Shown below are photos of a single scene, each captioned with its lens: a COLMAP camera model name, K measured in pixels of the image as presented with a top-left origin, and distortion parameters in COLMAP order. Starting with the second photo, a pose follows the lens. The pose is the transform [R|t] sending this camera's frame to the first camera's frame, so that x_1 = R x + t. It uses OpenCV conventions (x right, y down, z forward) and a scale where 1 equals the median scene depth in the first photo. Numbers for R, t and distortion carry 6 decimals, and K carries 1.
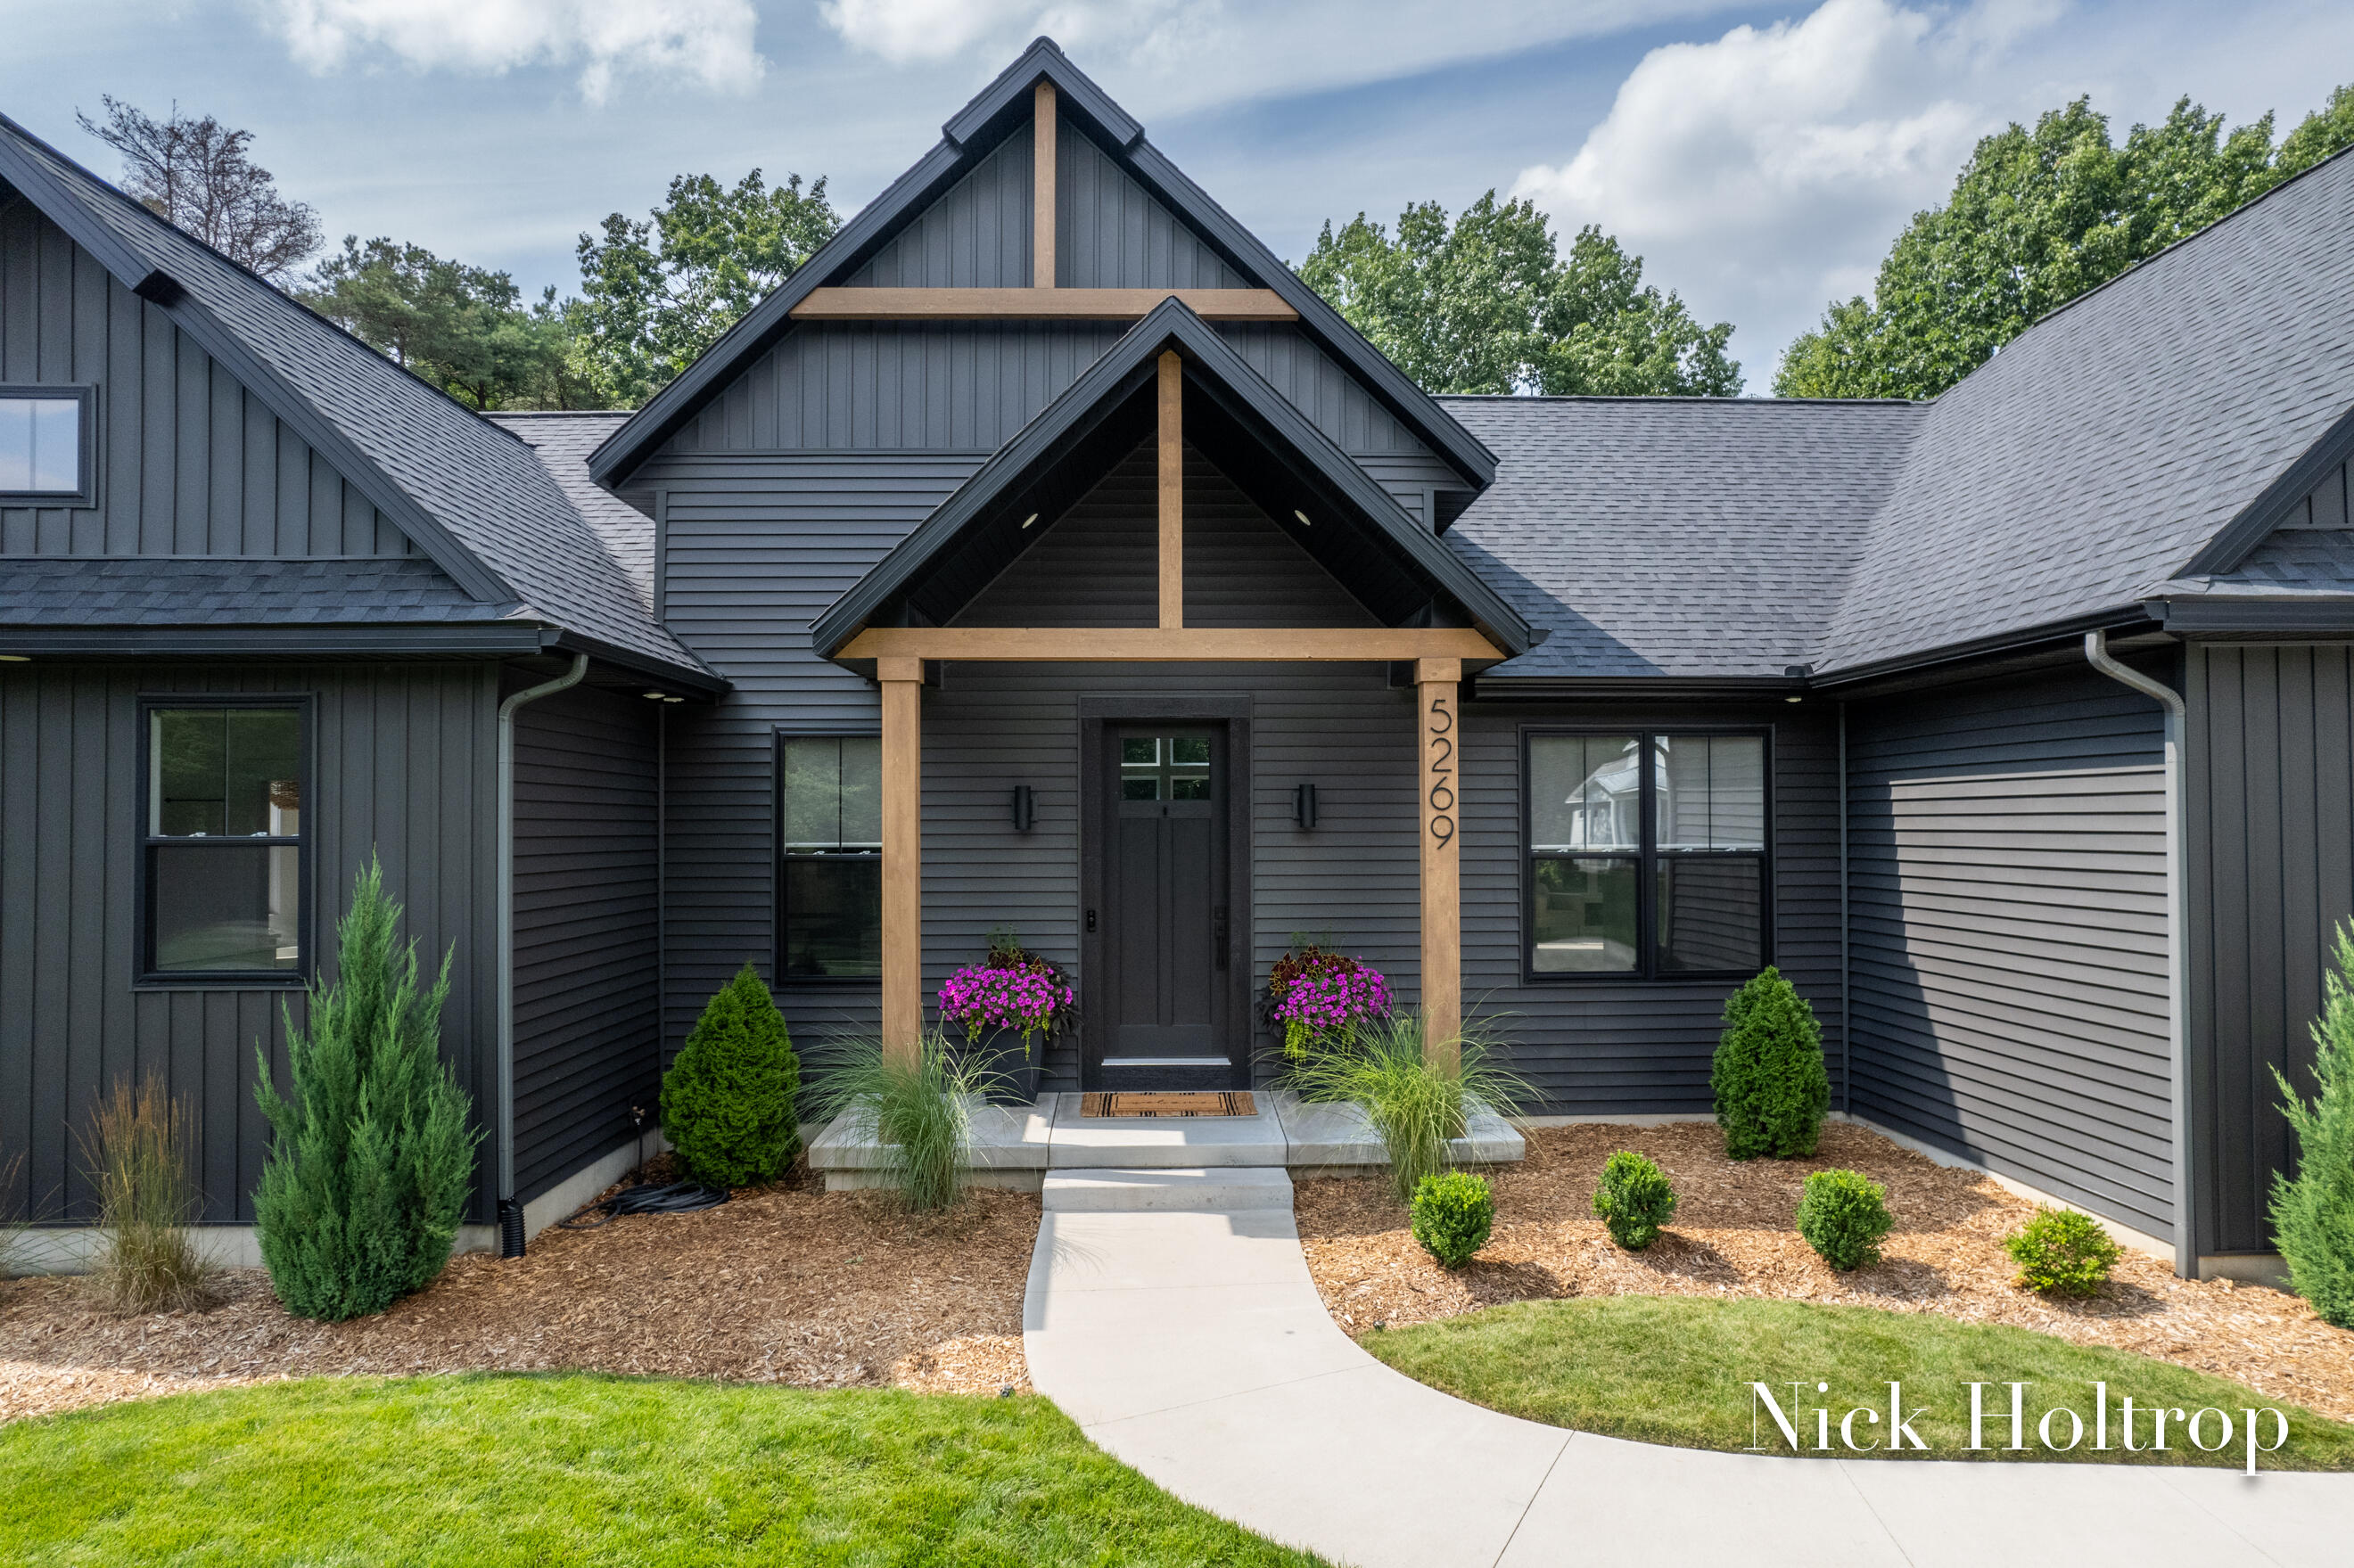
lens RADIAL K [[1516.9, 0, 1193.0], [0, 1516.9, 818.1], [0, 0, 1]] dist [-0.076215, 0.069482]
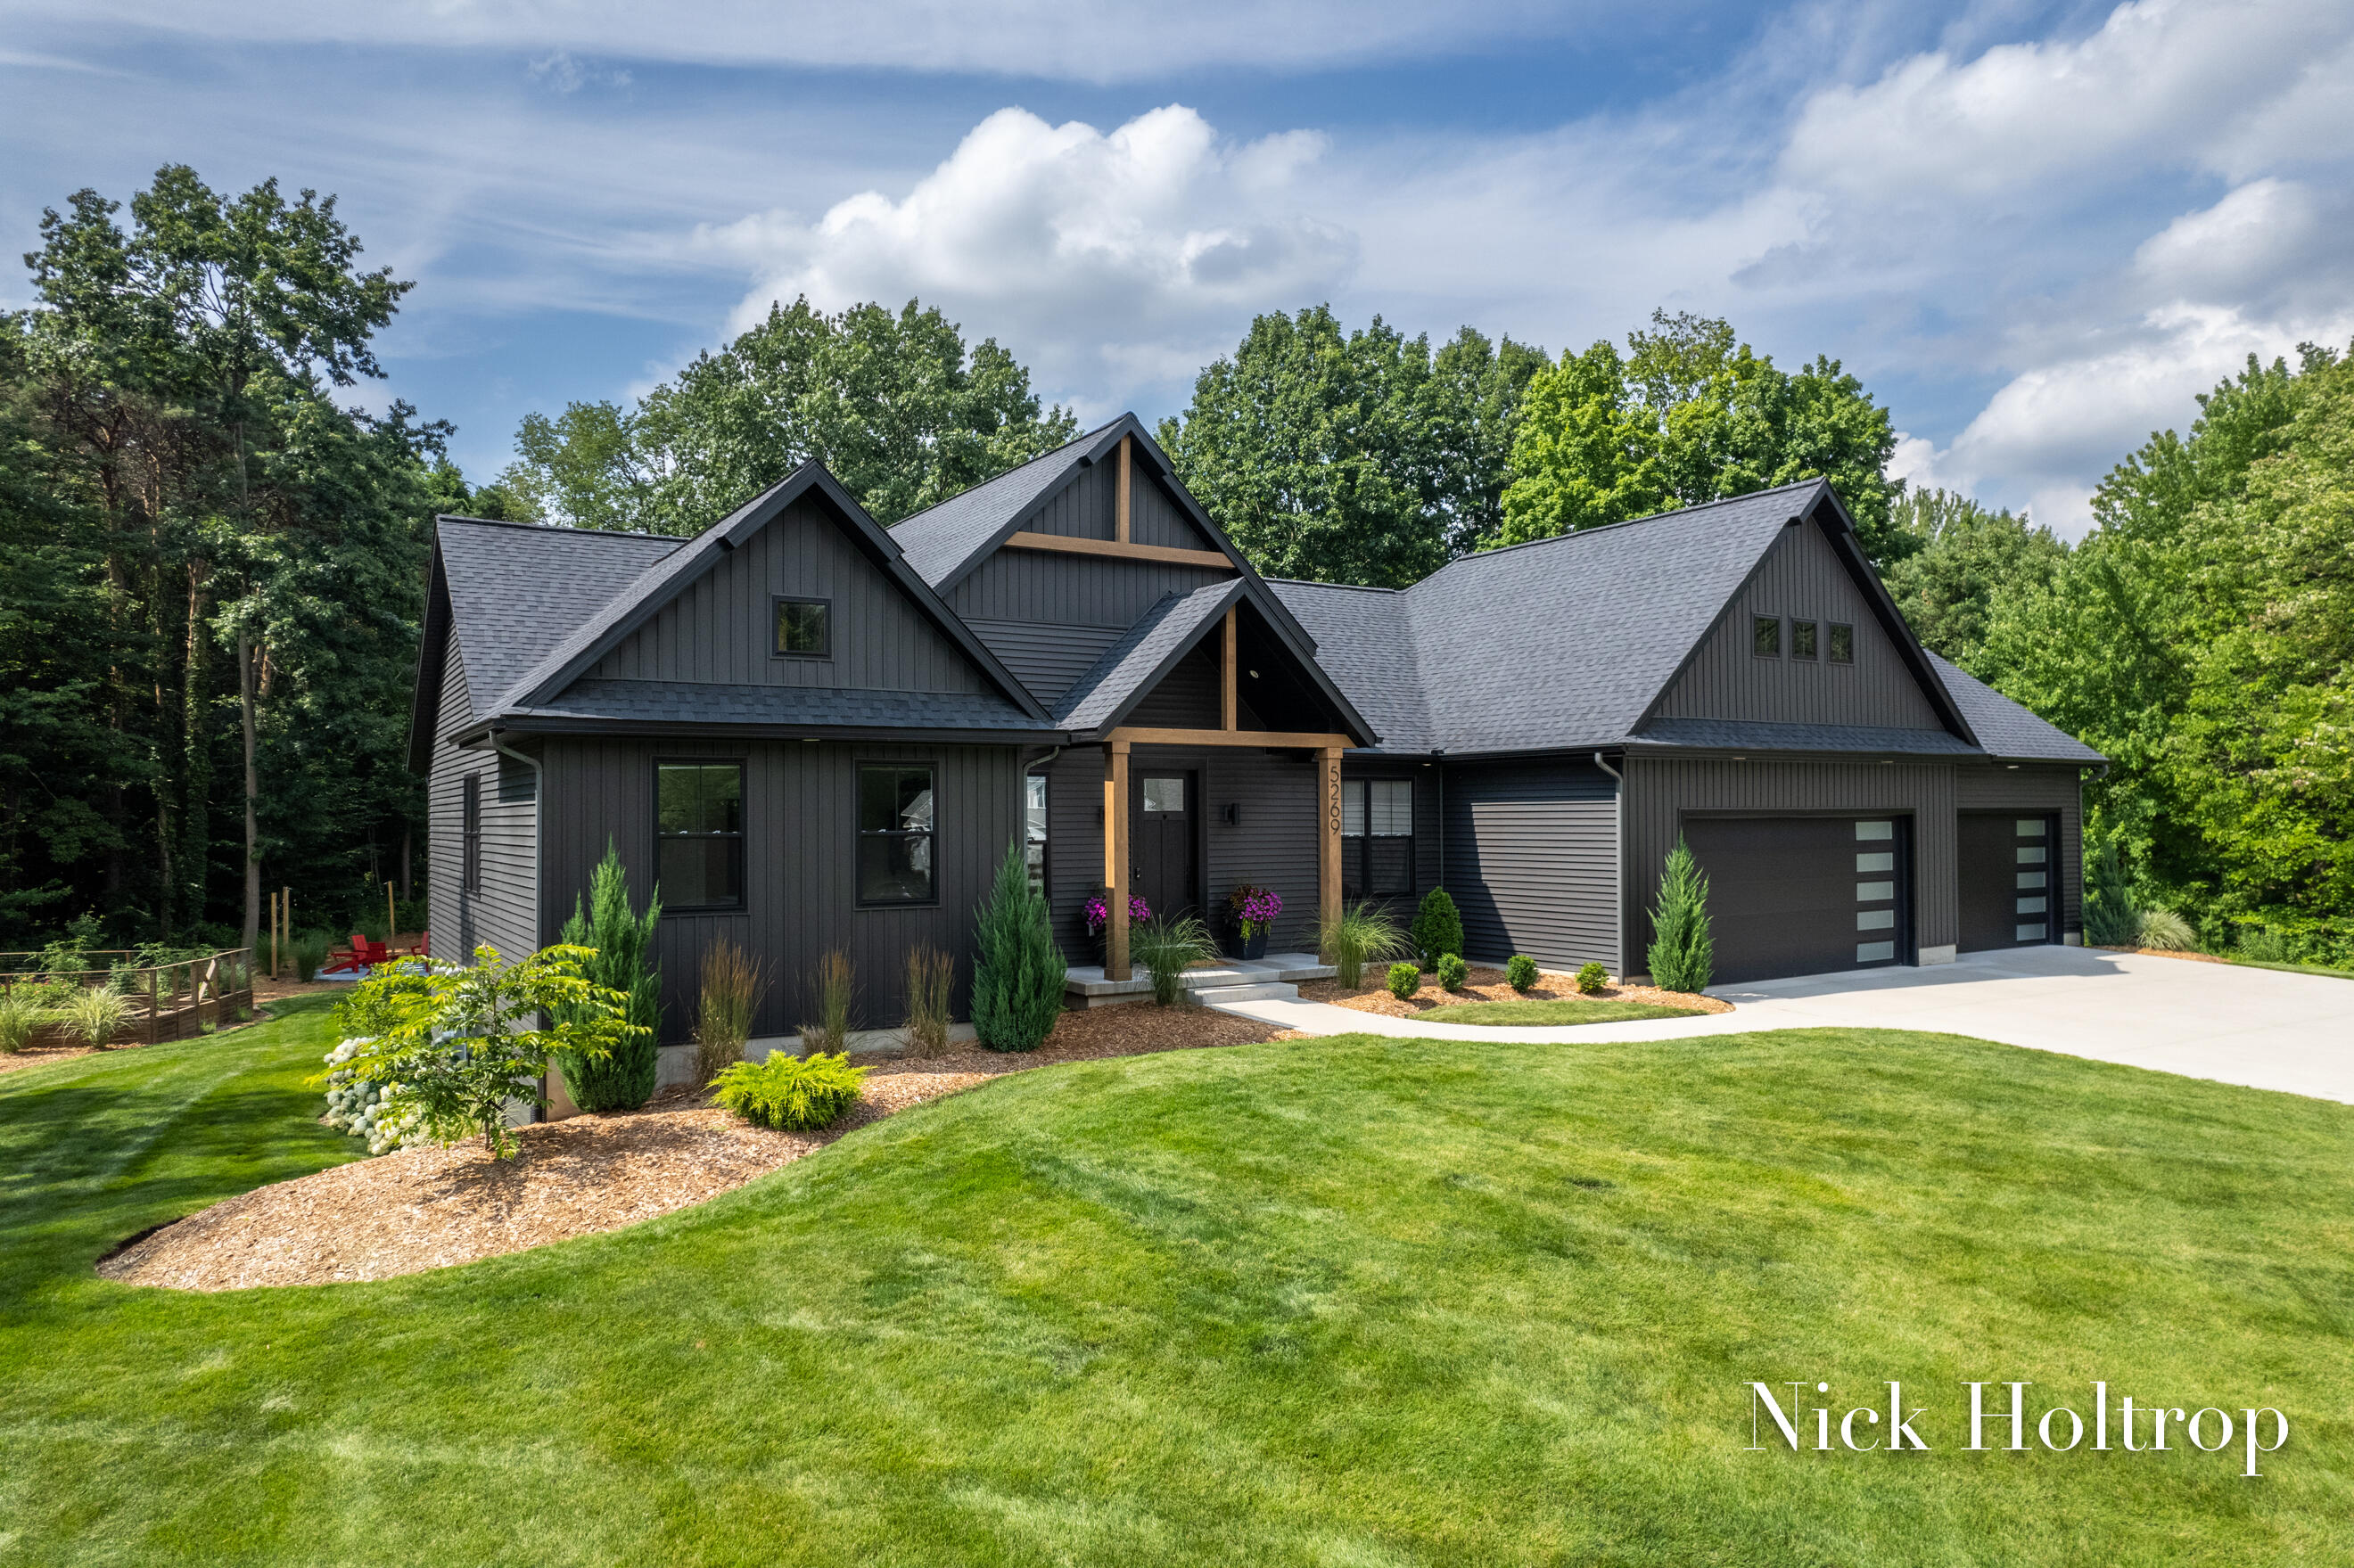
lens RADIAL K [[1516.9, 0, 1193.0], [0, 1516.9, 818.1], [0, 0, 1]] dist [-0.076215, 0.069482]
pose [[0.860007, -0.001579, 0.510280, -1.096316], [0.000394, 0.999997, 0.002430, -0.008788], [-0.510283, -0.001889, 0.860005, -0.759286]]
